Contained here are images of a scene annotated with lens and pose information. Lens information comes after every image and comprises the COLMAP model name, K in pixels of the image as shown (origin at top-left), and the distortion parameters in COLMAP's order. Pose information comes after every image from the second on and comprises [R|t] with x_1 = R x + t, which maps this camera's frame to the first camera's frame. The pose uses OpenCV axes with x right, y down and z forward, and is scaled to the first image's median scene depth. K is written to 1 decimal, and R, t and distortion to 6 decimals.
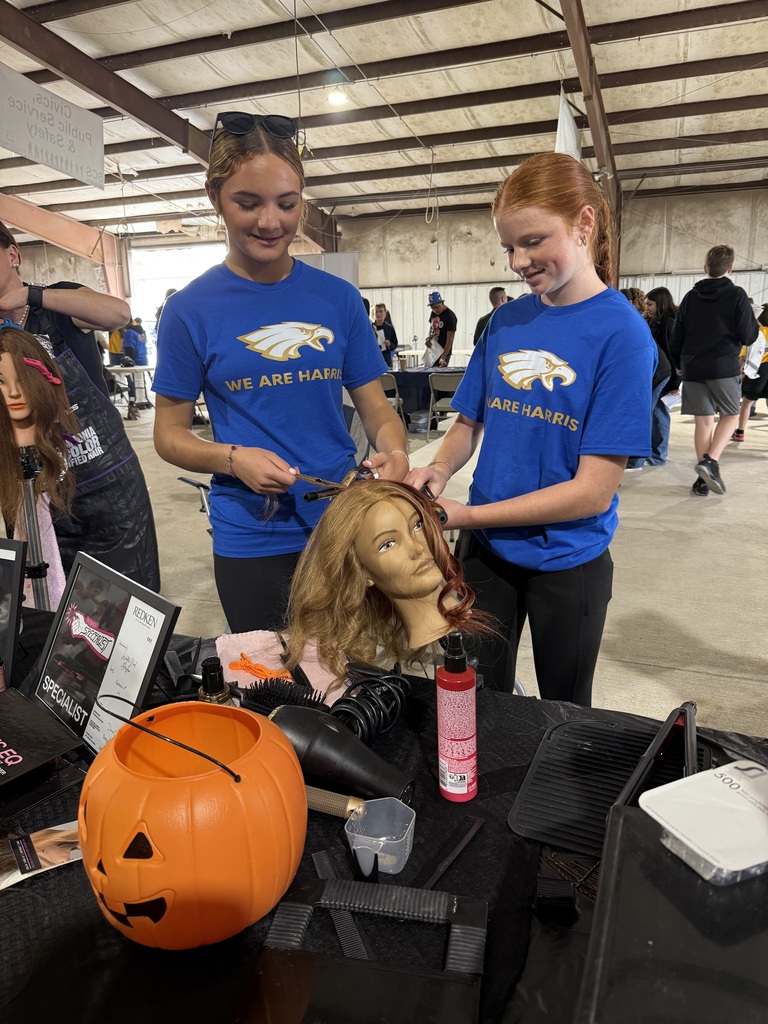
lens RADIAL K [[716.5, 0, 384.5], [0, 716.5, 513.0], [0, 0, 1]] dist [-0.009500, 0.000978]
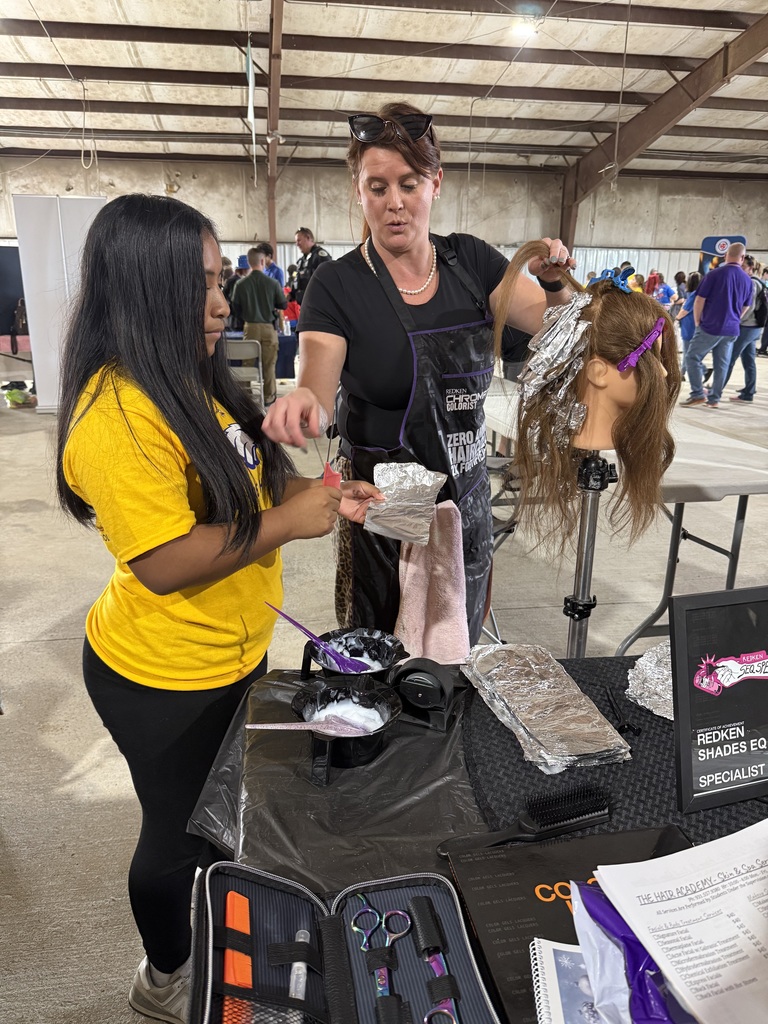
lens RADIAL K [[716.5, 0, 383.7], [0, 716.5, 512.2], [0, 0, 1]] dist [-0.009500, 0.000978]
pose [[0.868418, -0.119001, 0.481340, -0.094784], [0.096619, 0.992777, 0.071125, -0.011592], [-0.486328, -0.015260, 0.873643, 0.045828]]
